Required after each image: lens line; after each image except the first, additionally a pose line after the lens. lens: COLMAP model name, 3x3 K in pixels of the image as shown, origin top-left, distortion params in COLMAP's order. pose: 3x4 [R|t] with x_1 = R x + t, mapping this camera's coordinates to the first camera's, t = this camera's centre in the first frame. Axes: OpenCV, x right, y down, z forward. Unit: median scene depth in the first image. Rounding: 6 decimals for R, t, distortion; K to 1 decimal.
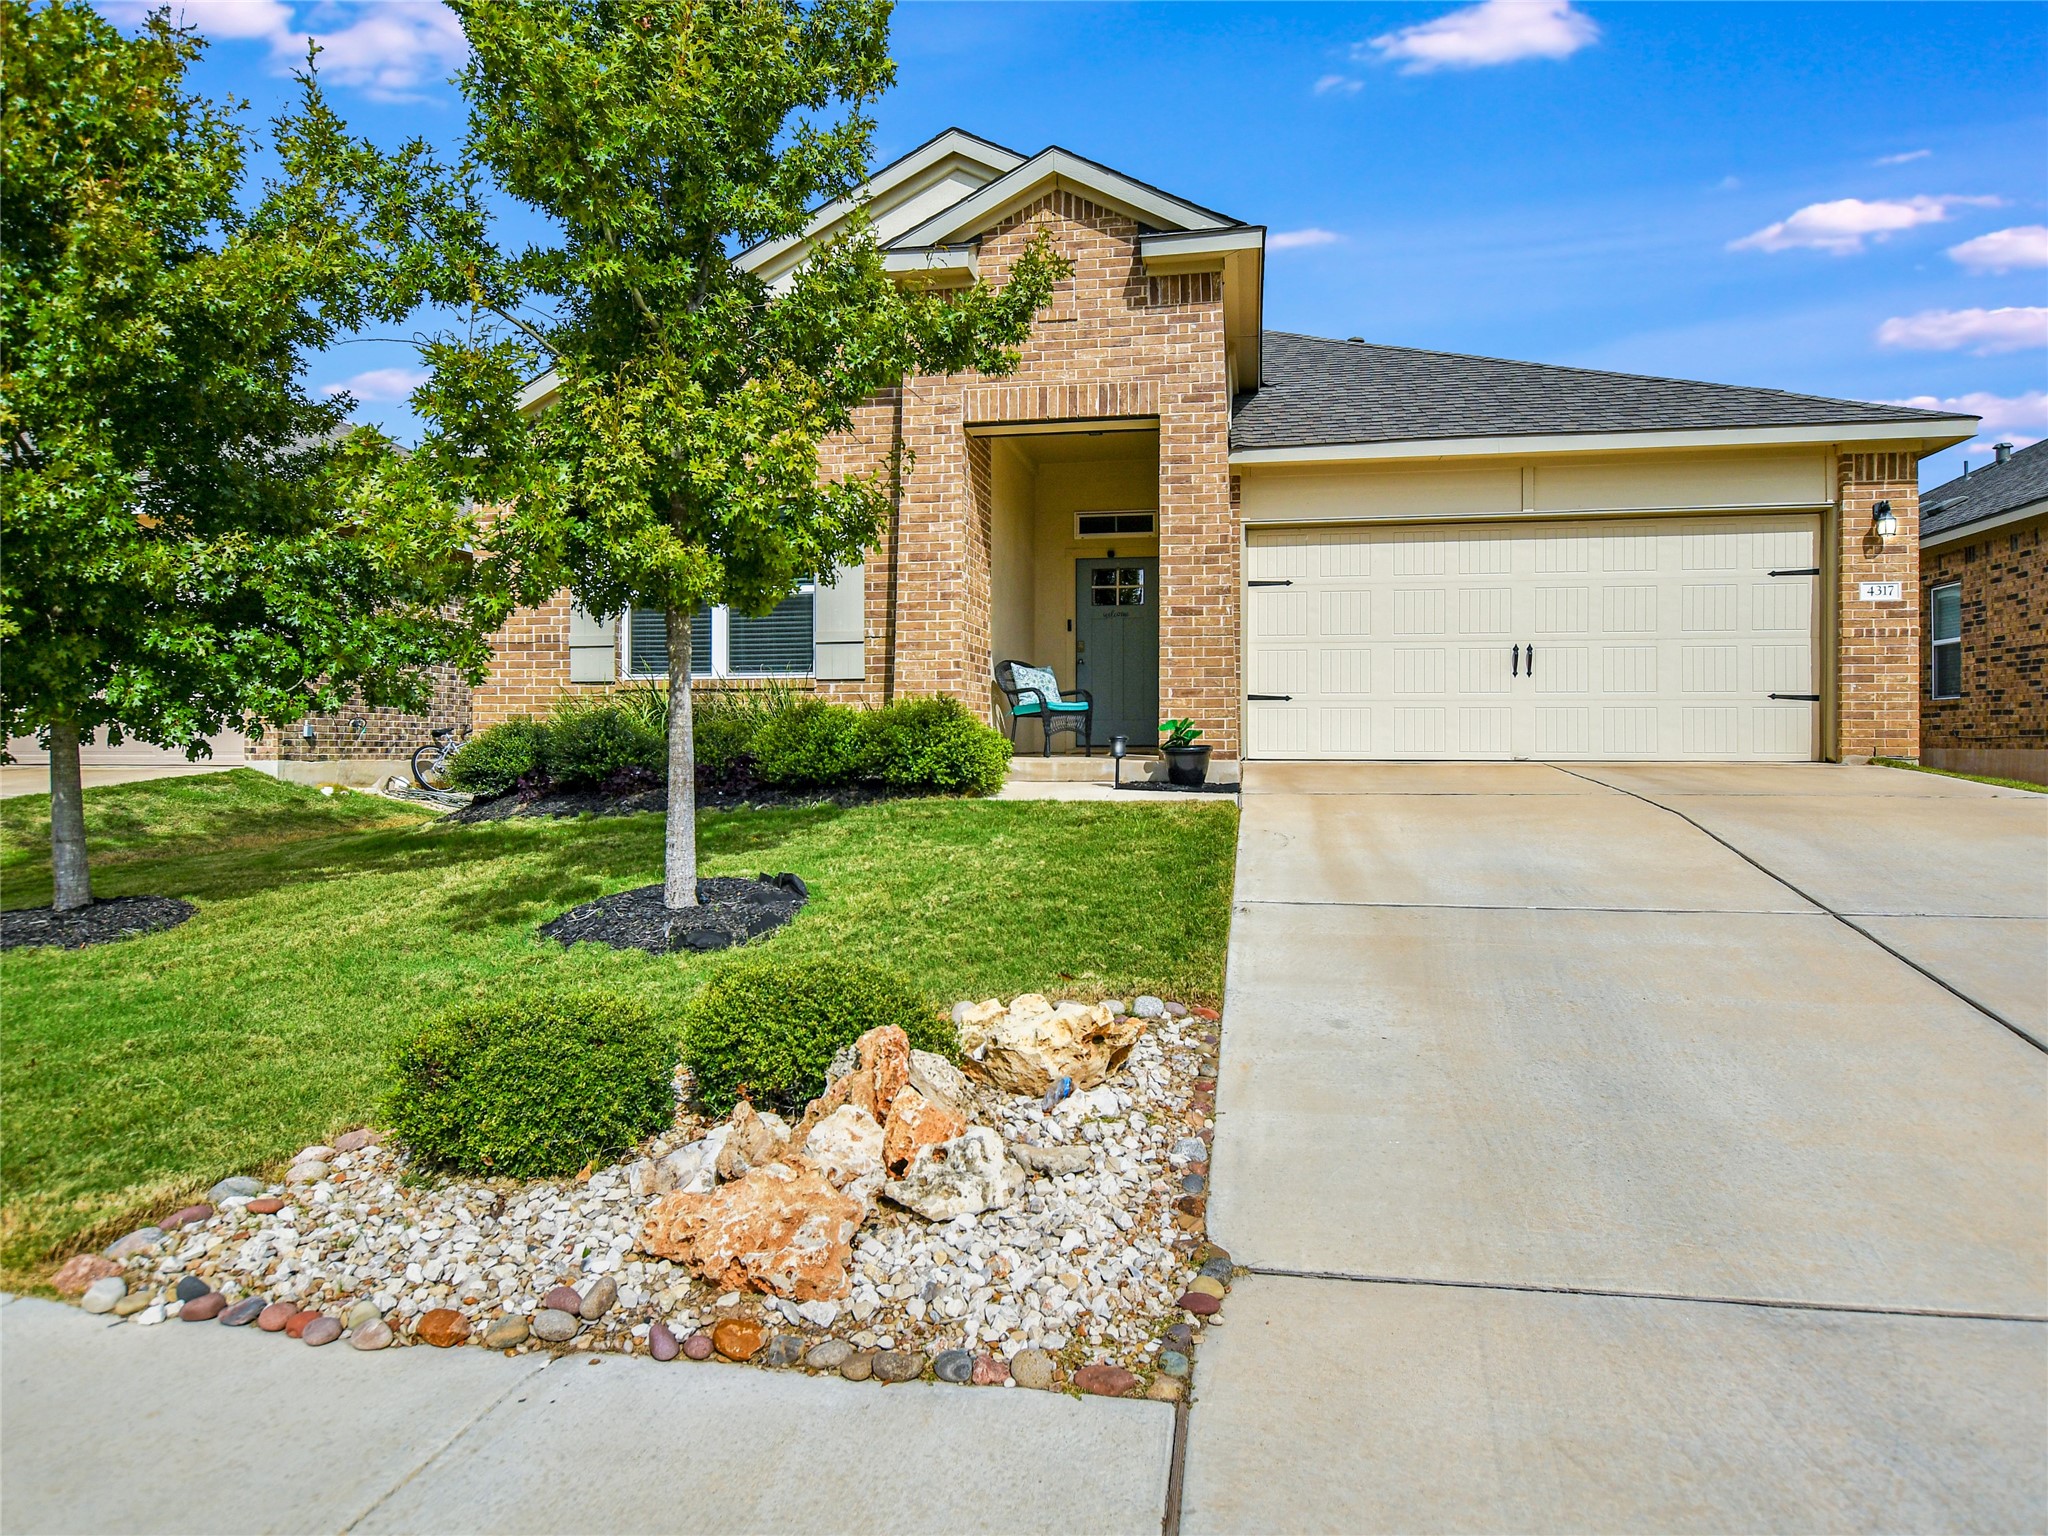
lens RADIAL K [[1139.4, 0, 1006.3], [0, 1139.4, 776.2], [0, 0, 1]] dist [-0.016071, 0.001443]
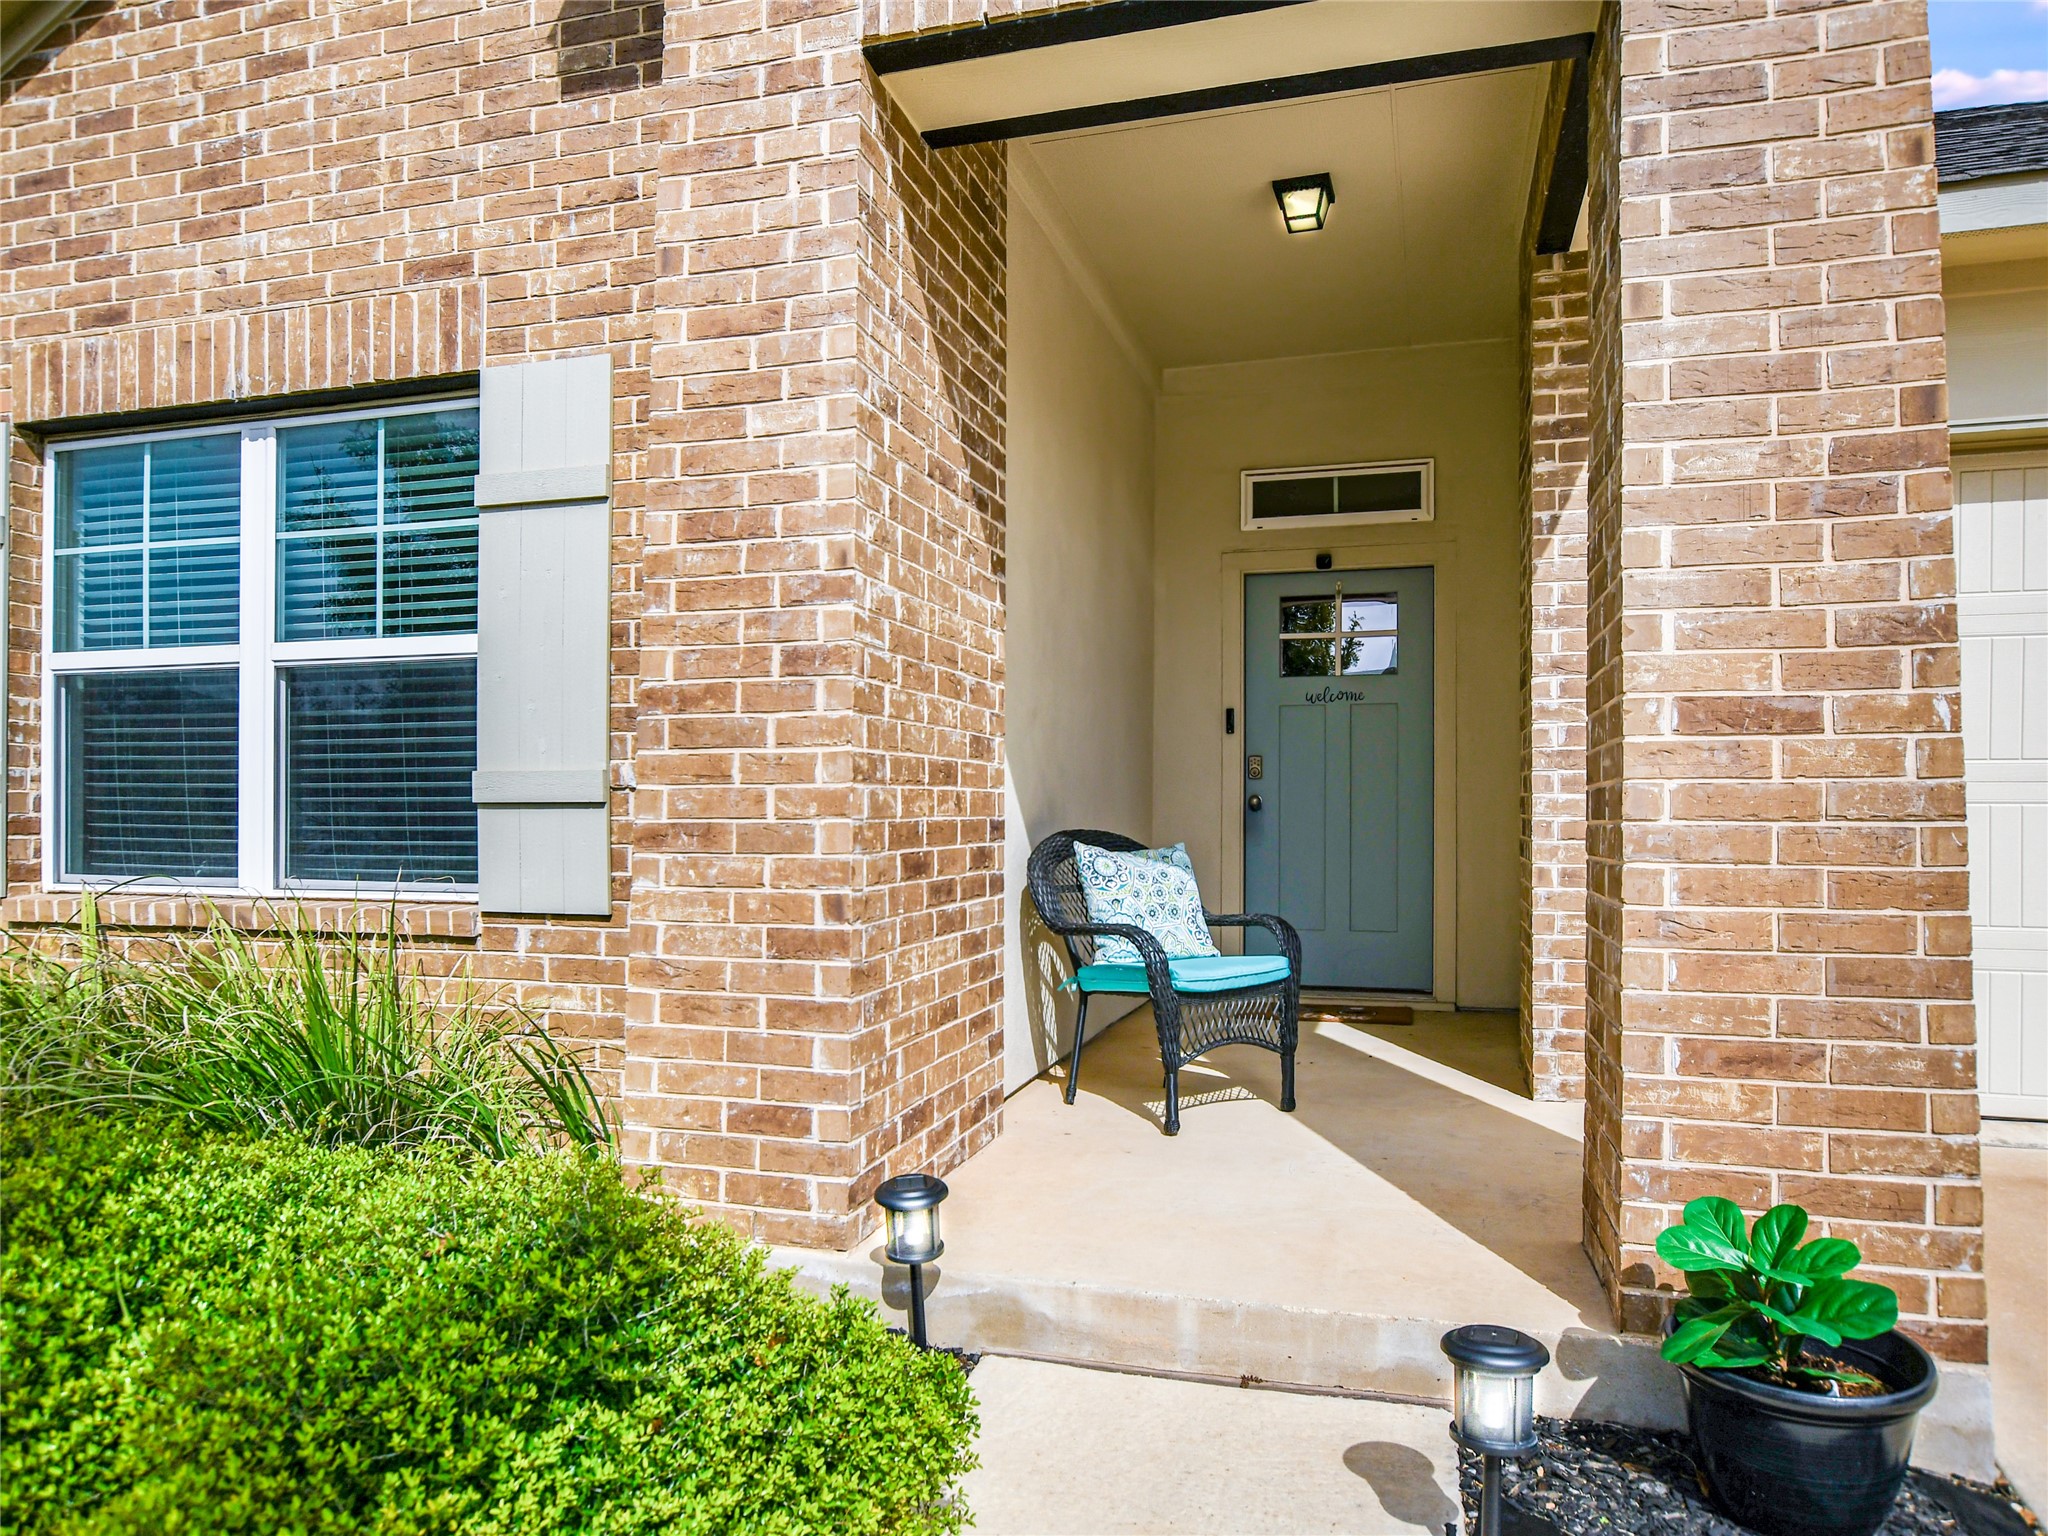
lens RADIAL K [[1246.1, 0, 1027.8], [0, 1246.1, 844.7], [0, 0, 1]] dist [-0.002785, 0.000326]
pose [[0.995430, 0.004210, -0.095396, 0.032383], [-0.005018, 0.999953, -0.008240, -0.110543], [0.095357, 0.008681, 0.995405, 0.697897]]
